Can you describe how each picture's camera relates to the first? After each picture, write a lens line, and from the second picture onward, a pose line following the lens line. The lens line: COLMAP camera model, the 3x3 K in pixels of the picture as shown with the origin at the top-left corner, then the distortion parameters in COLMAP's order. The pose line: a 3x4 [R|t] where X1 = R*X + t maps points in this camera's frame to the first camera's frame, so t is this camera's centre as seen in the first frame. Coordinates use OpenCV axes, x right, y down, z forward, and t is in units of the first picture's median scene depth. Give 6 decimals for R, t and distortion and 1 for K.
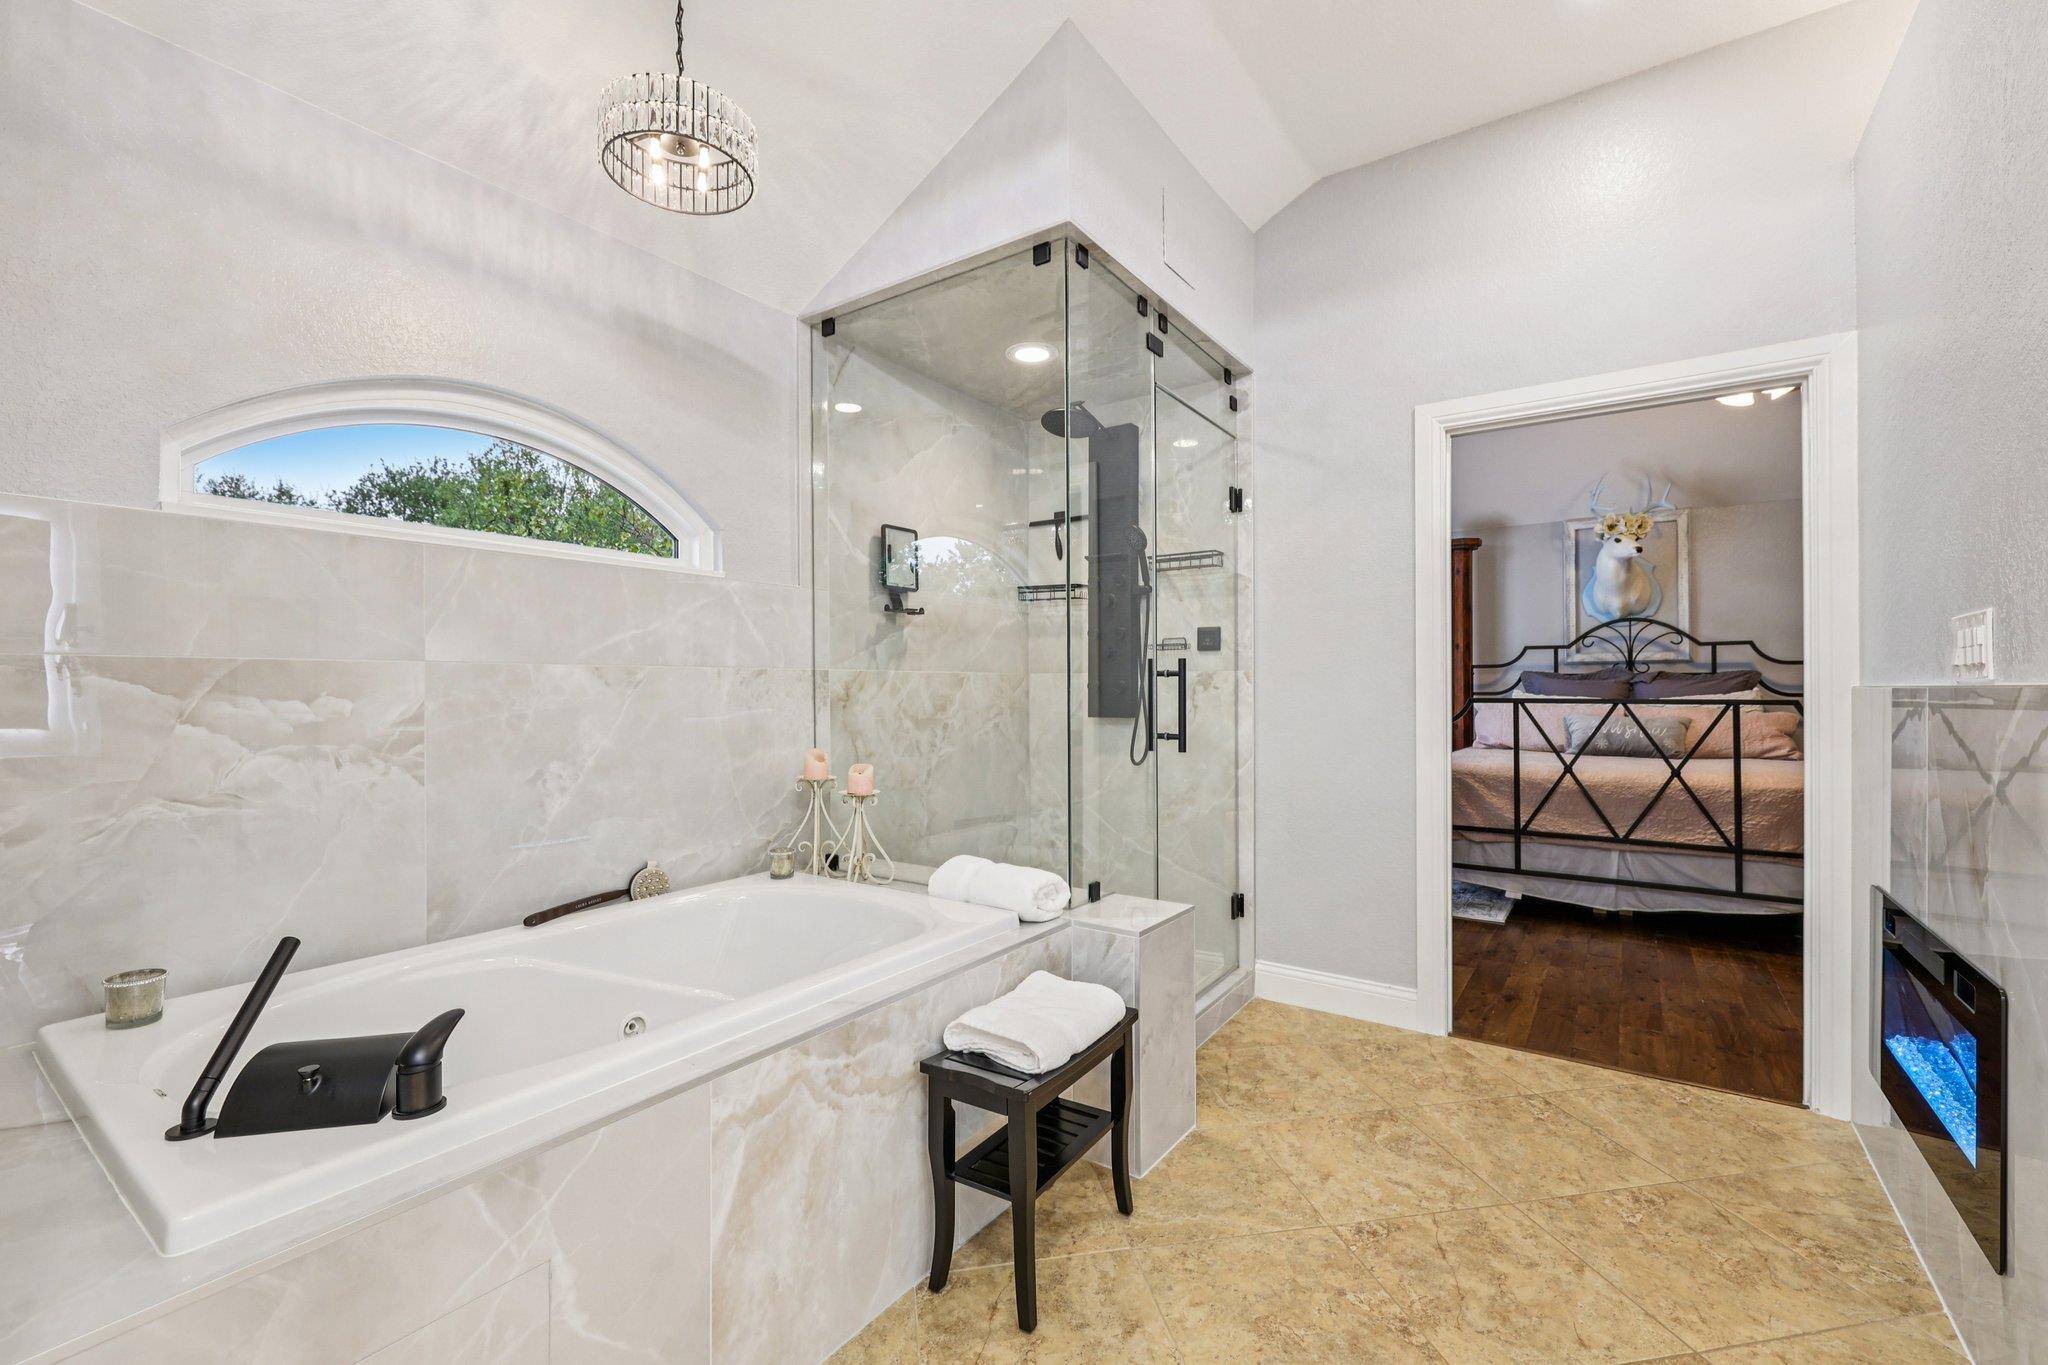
lens RADIAL K [[866.3, 0, 1027.1], [0, 866.3, 685.2], [0, 0, 1]] dist [-0.001053, 0.000657]
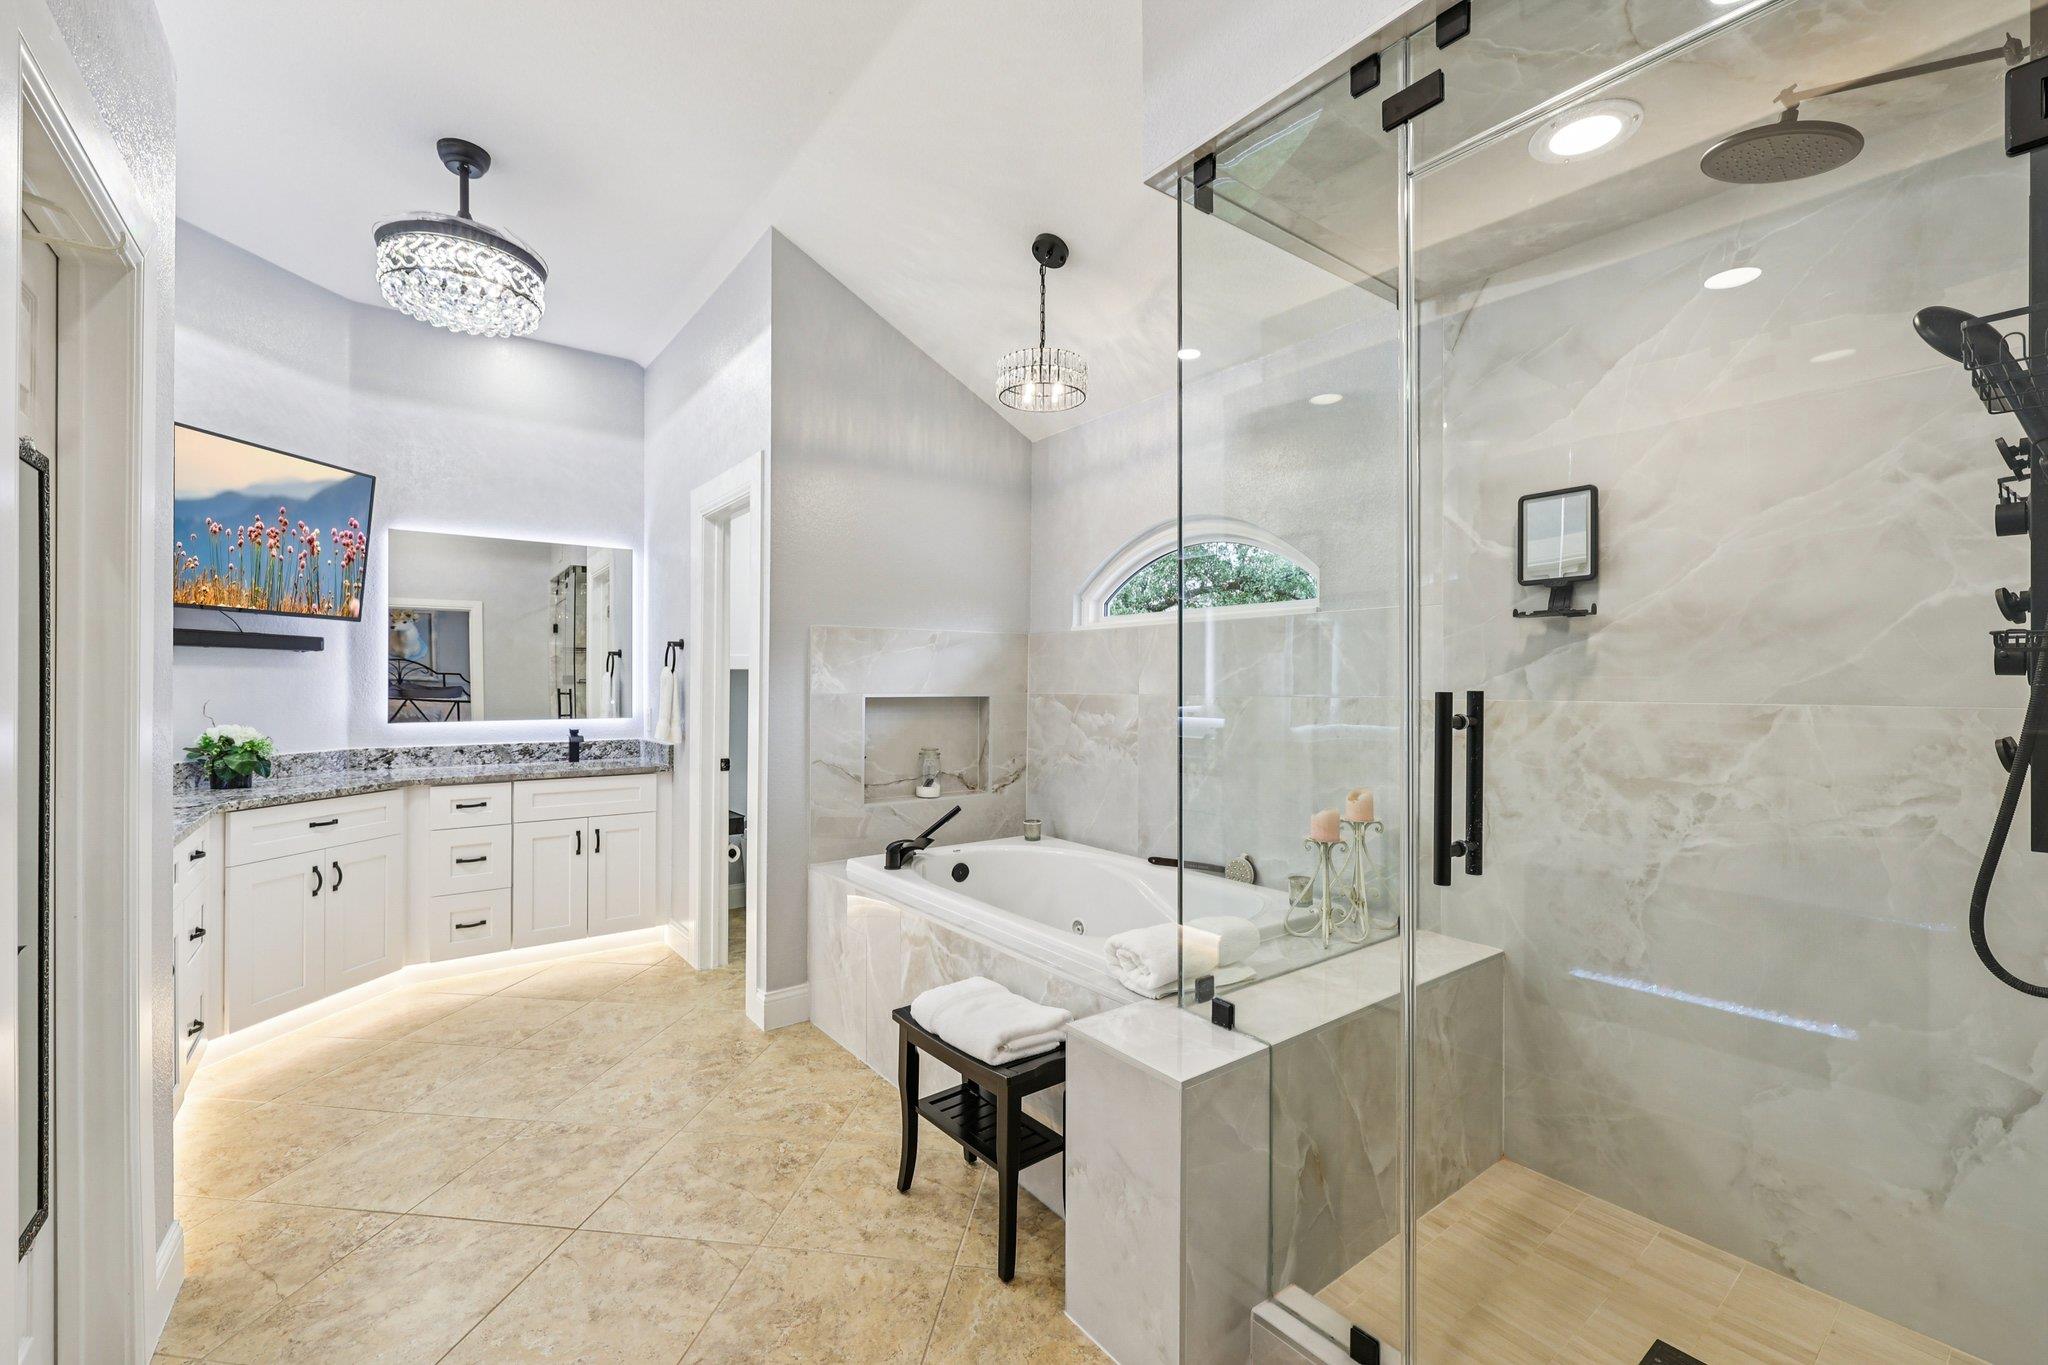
lens RADIAL K [[866.3, 0, 1035.5], [0, 866.3, 681.3], [0, 0, 1]] dist [-0.001053, 0.000657]
pose [[-0.308070, 0.000547, -0.951363, 0.928233], [0.002234, 0.999997, -0.000149, -0.049027], [0.951361, -0.002172, -0.308071, 1.210828]]
